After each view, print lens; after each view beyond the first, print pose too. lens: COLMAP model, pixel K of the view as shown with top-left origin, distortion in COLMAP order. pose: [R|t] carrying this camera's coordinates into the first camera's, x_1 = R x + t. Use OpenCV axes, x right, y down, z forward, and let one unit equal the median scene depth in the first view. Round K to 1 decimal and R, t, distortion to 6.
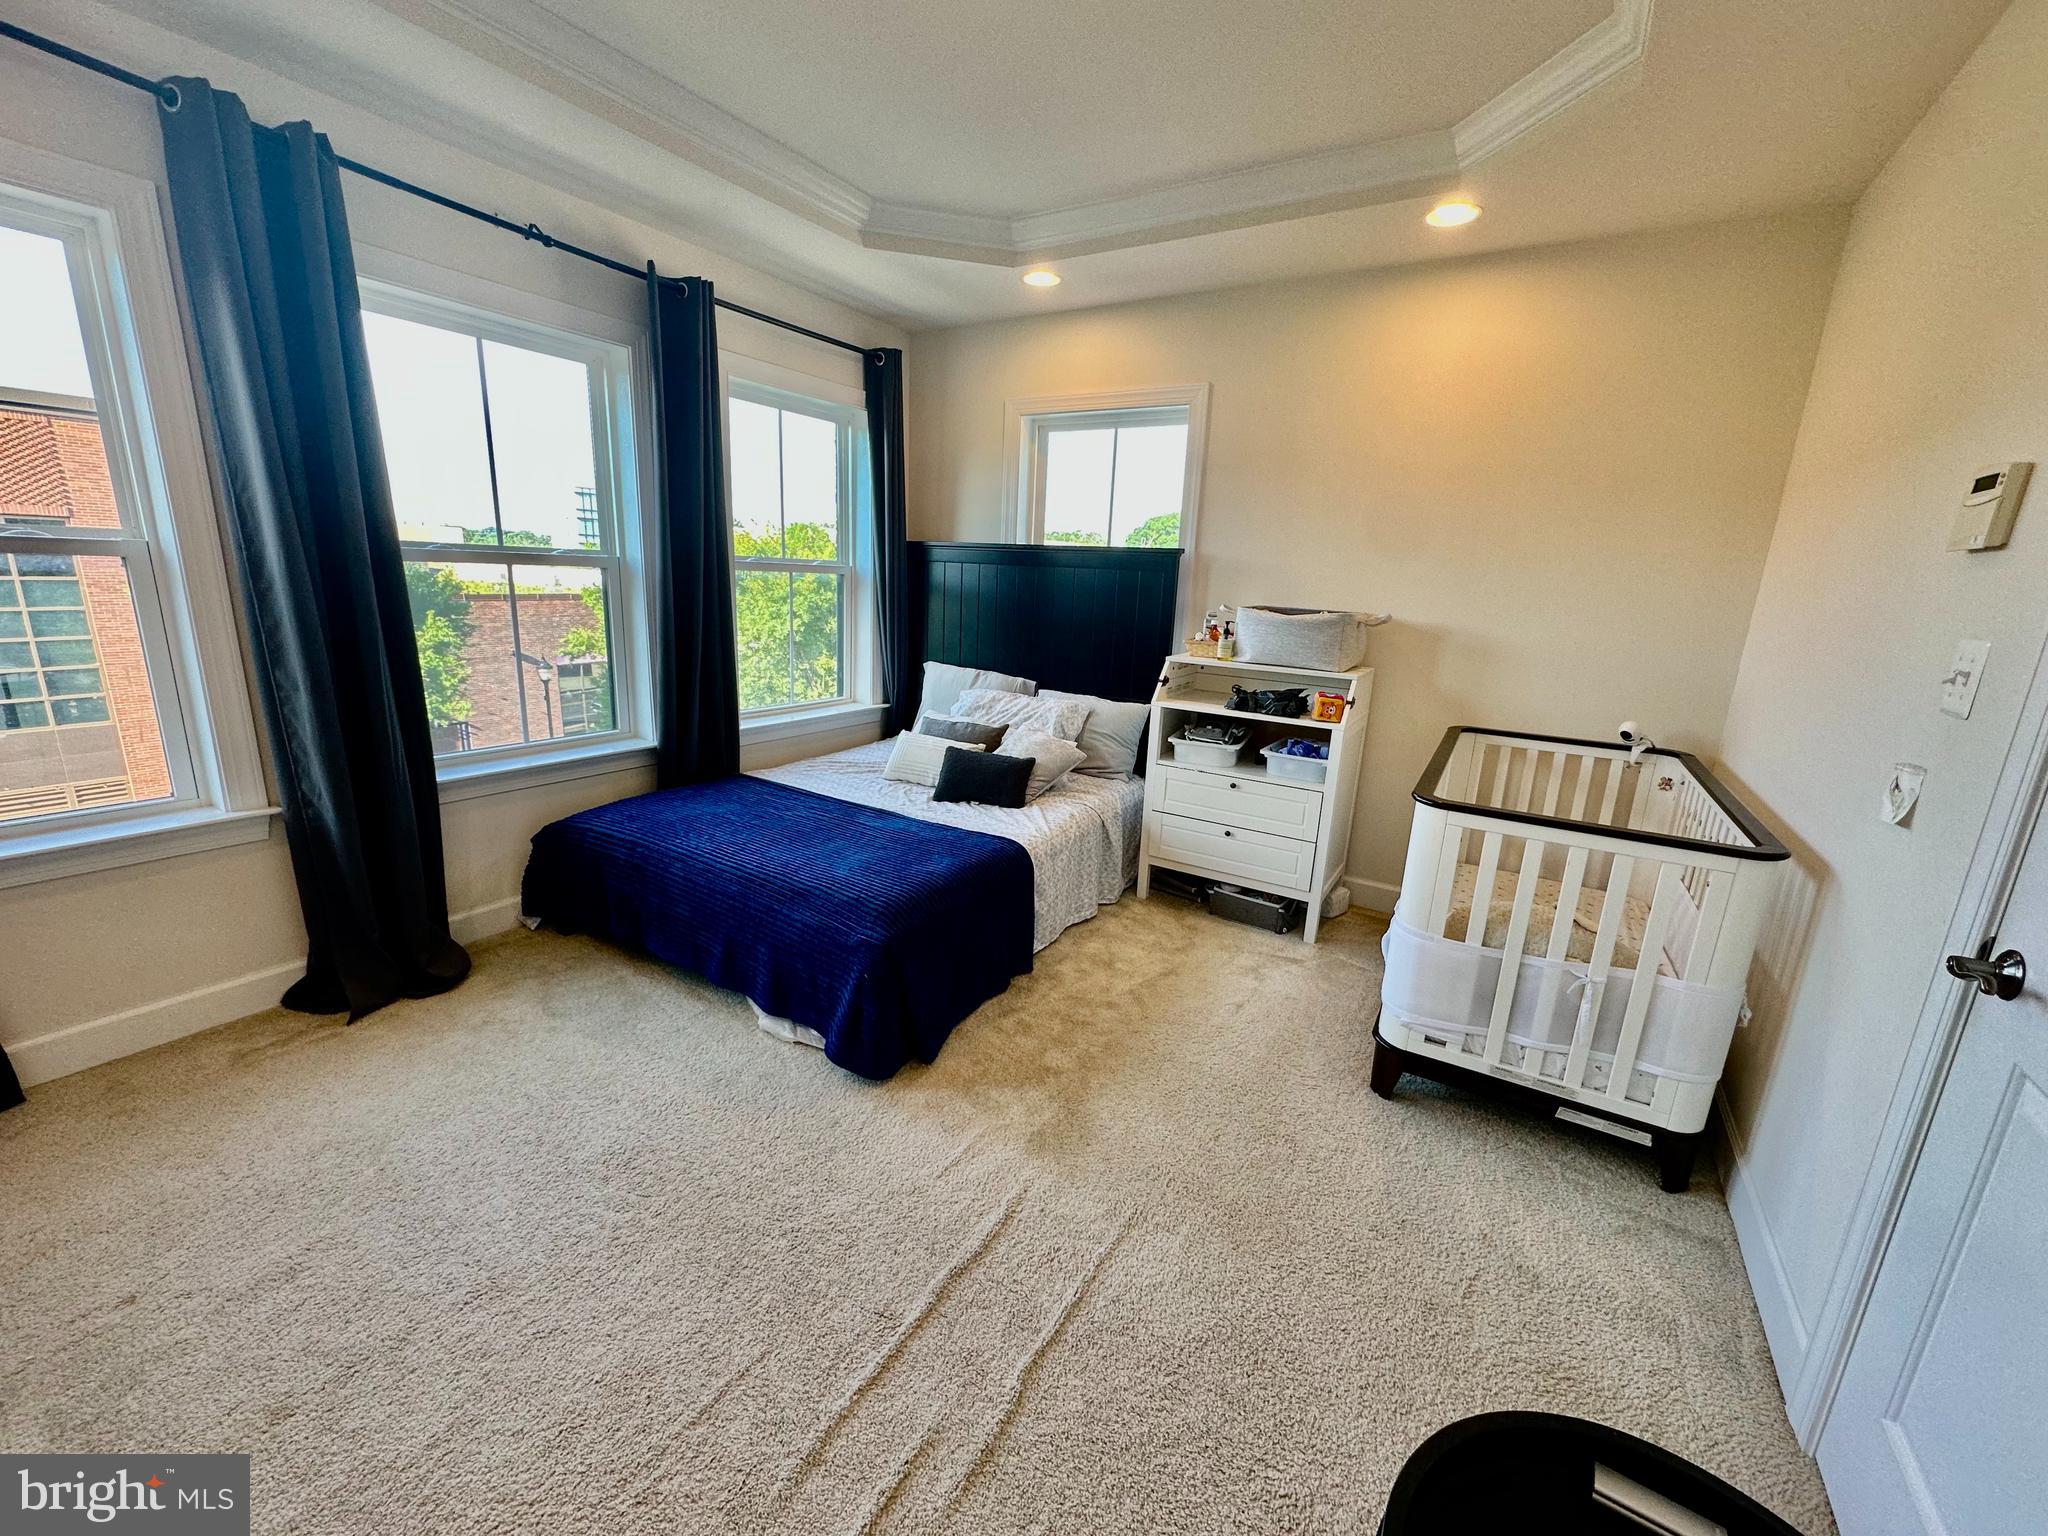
lens RADIAL K [[812.7, 0, 1014.4], [0, 812.7, 769.3], [0, 0, 1]] dist [0.002238, 0.000374]
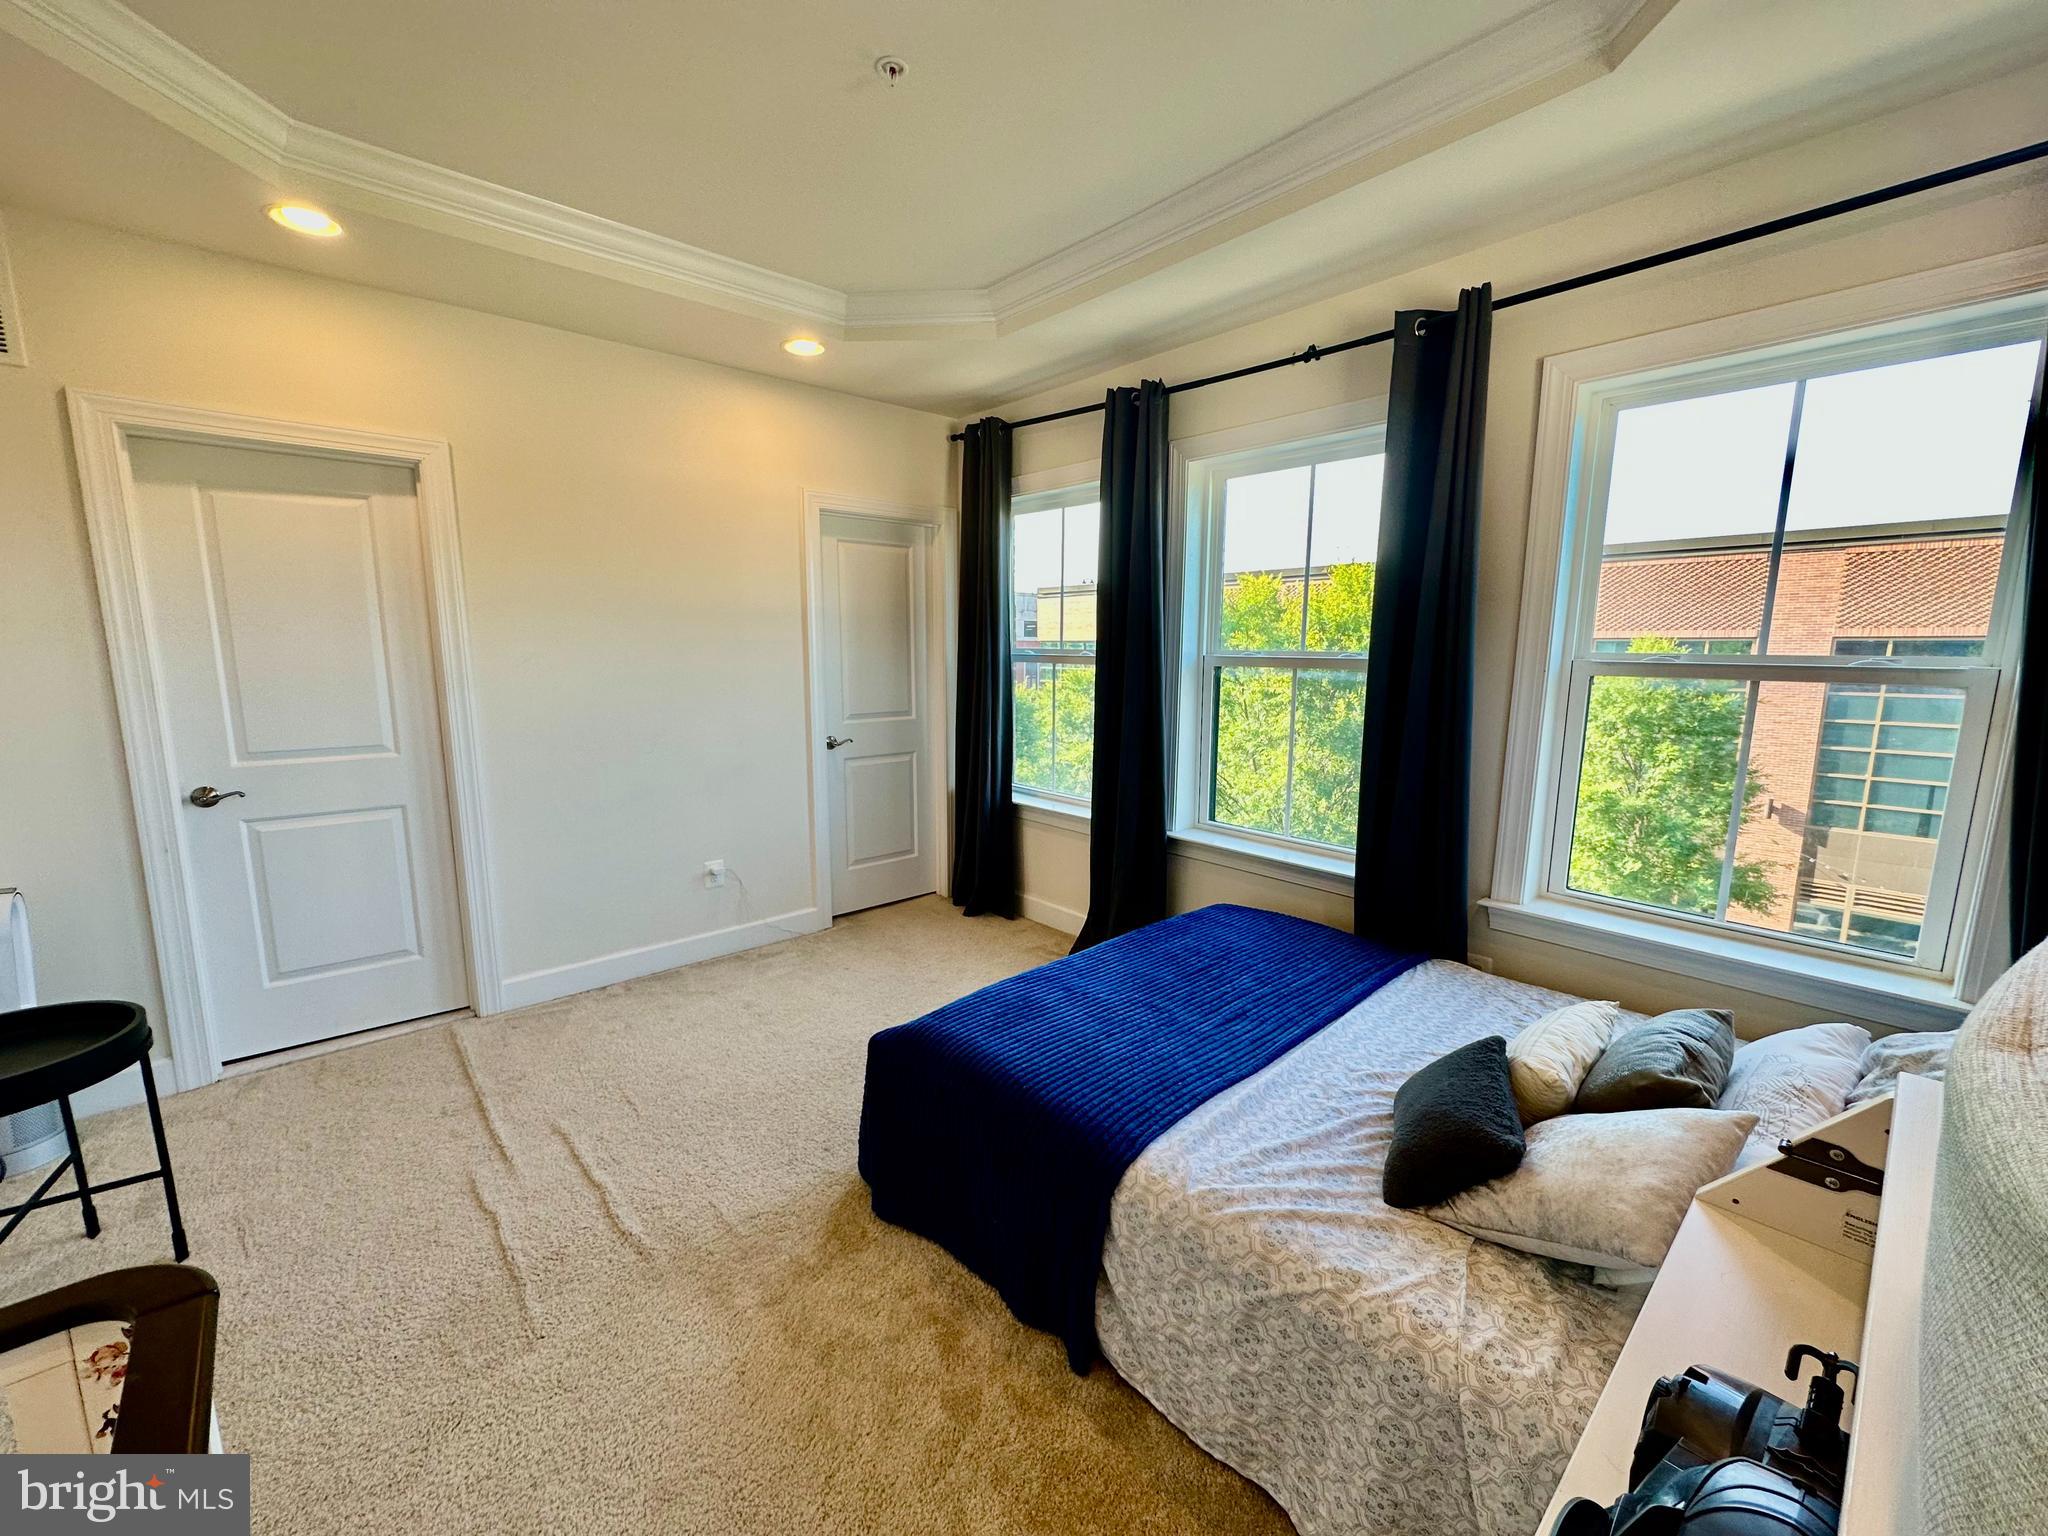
lens RADIAL K [[812.7, 0, 1028.3], [0, 812.7, 773.6], [0, 0, 1]] dist [0.002238, 0.000374]
pose [[-0.259256, 0.111553, -0.959345, 0.458307], [-0.244695, 0.953312, 0.176979, -0.204271], [0.934297, 0.280629, -0.219855, 0.867204]]
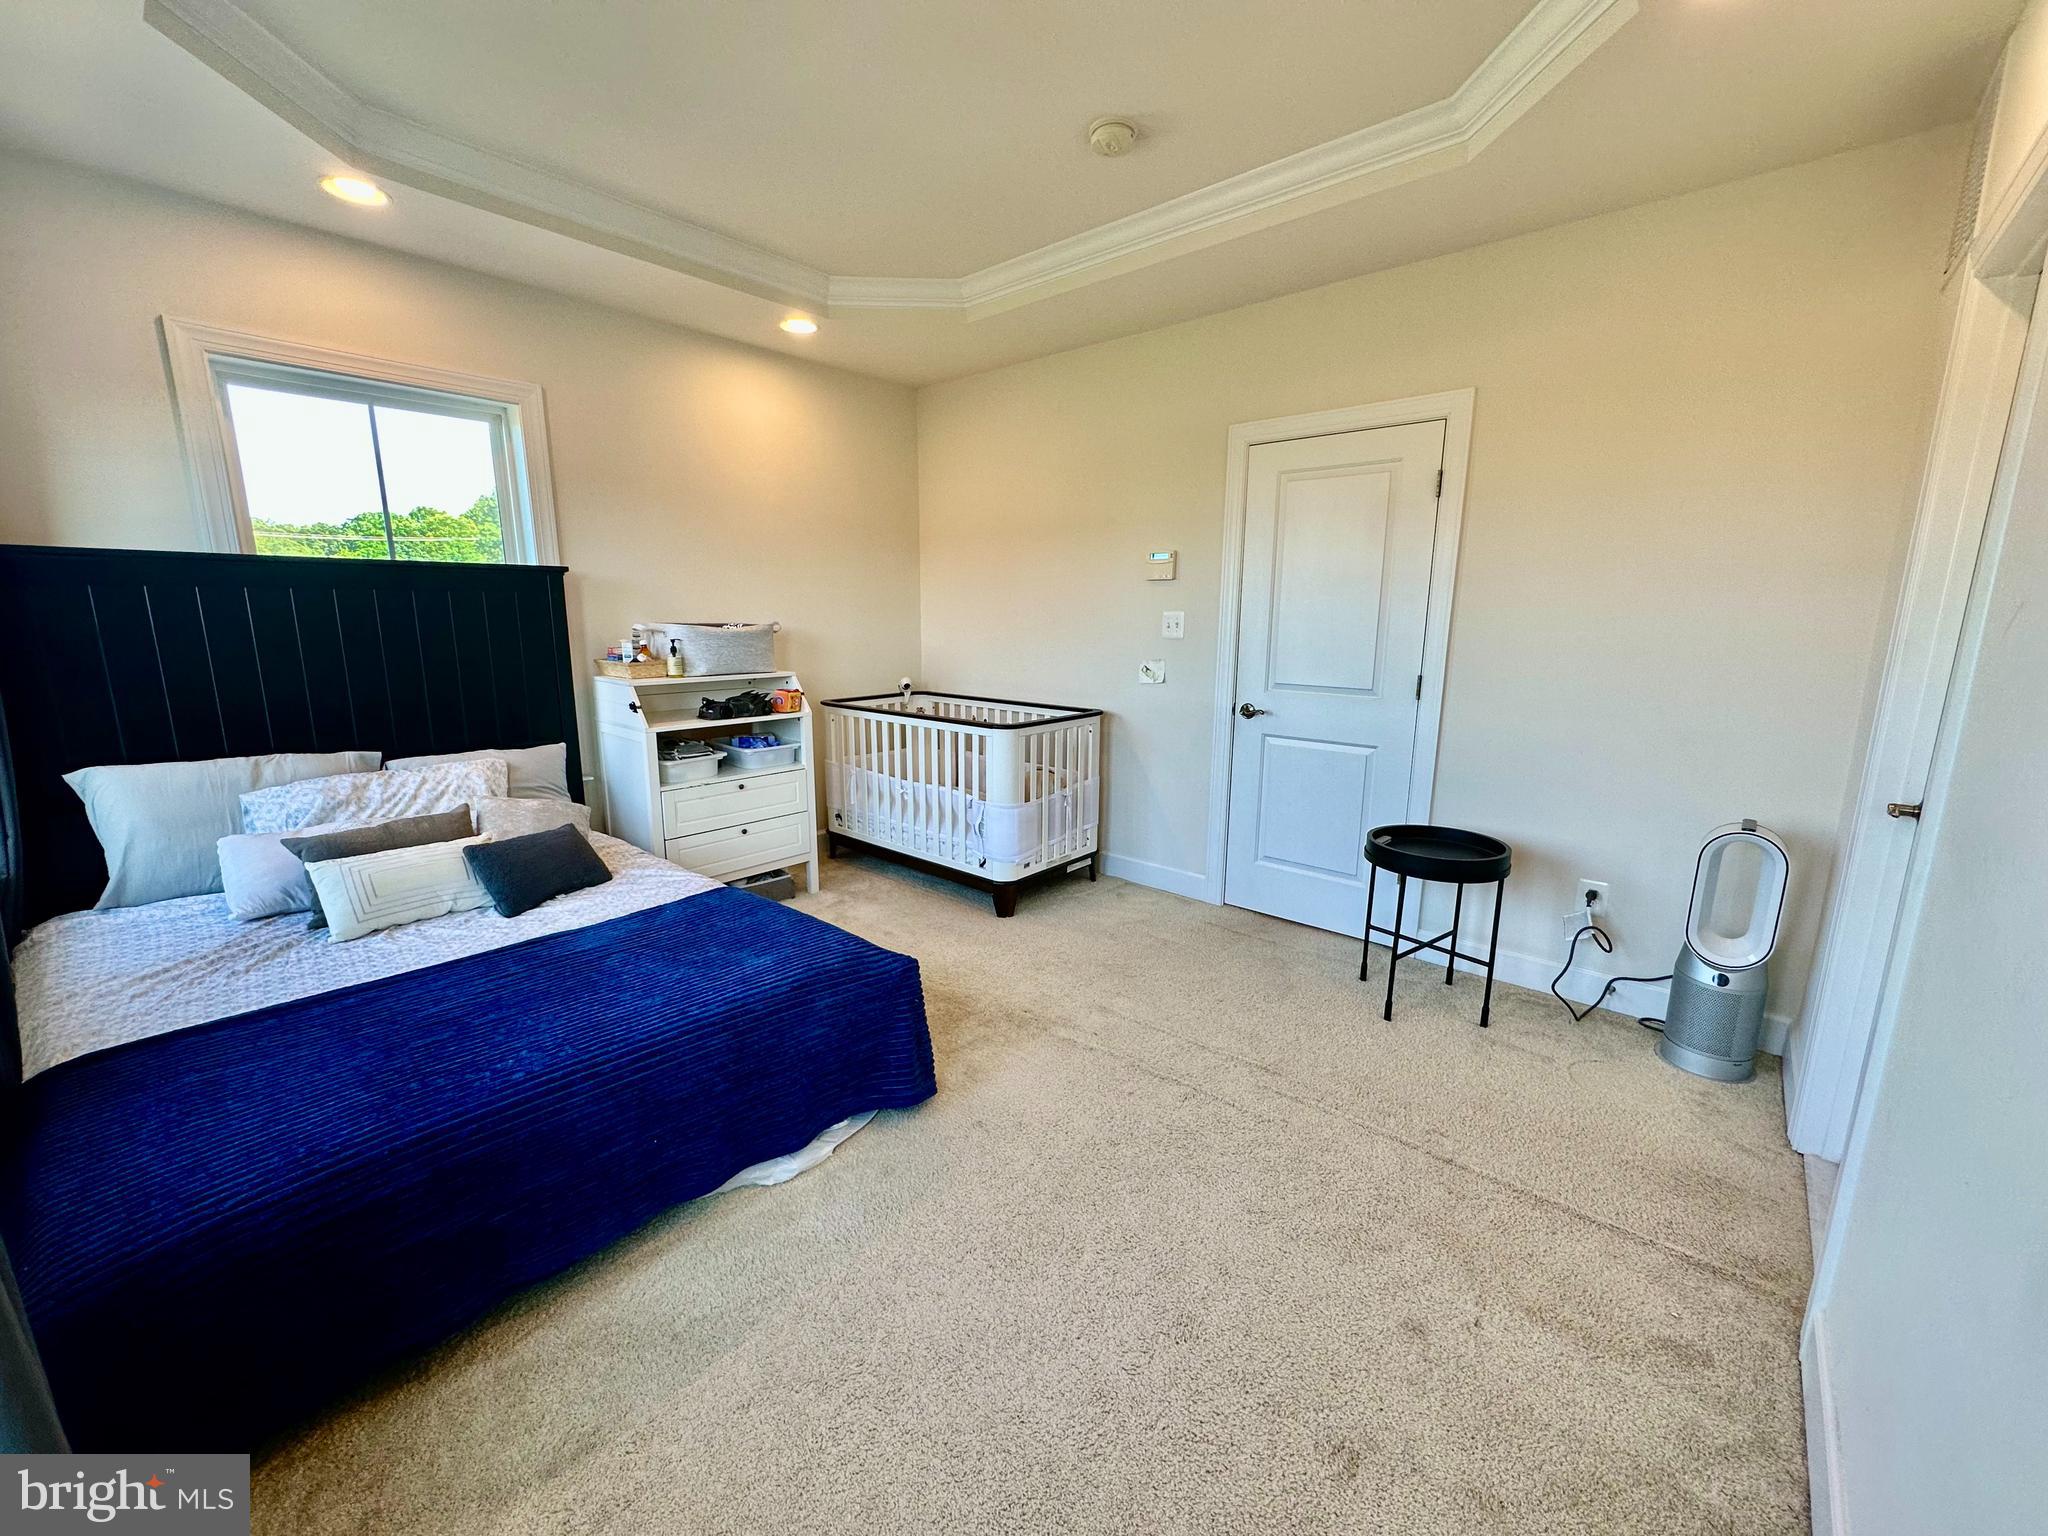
lens RADIAL K [[812.7, 0, 1015.2], [0, 812.7, 771.6], [0, 0, 1]] dist [0.002238, 0.000374]
pose [[0.179841, -0.237386, 0.954623, -0.701952], [0.236145, 0.952486, 0.192367, -0.122277], [-0.954931, 0.190834, 0.227353, 0.397768]]
